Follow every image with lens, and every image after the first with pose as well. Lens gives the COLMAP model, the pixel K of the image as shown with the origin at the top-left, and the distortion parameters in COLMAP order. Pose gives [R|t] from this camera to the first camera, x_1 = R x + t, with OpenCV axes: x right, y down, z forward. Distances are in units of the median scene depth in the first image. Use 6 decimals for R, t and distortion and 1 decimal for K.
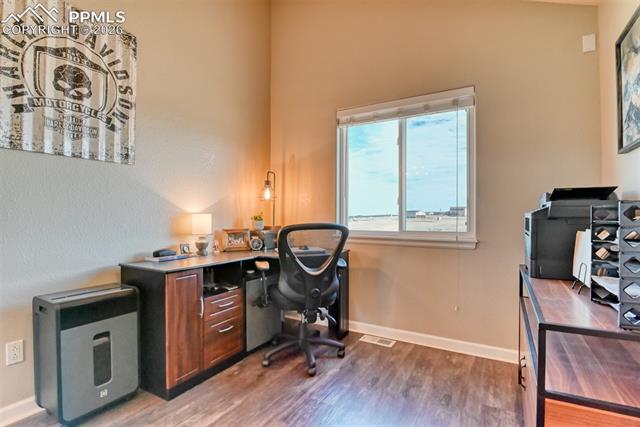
lens RADIAL K [[313.8, 0, 322.0], [0, 313.8, 217.0], [0, 0, 1]] dist [-0.028452, -0.000781]
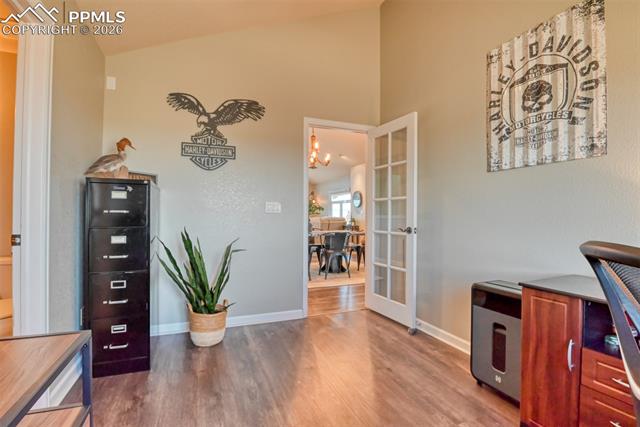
lens RADIAL K [[313.8, 0, 322.0], [0, 313.8, 217.0], [0, 0, 1]] dist [-0.028452, -0.000781]
pose [[-0.611720, -0.004830, -0.791059, 0.473032], [-0.013704, 0.999896, 0.004492, -0.005515], [0.790955, 0.013588, -0.611723, 0.982416]]
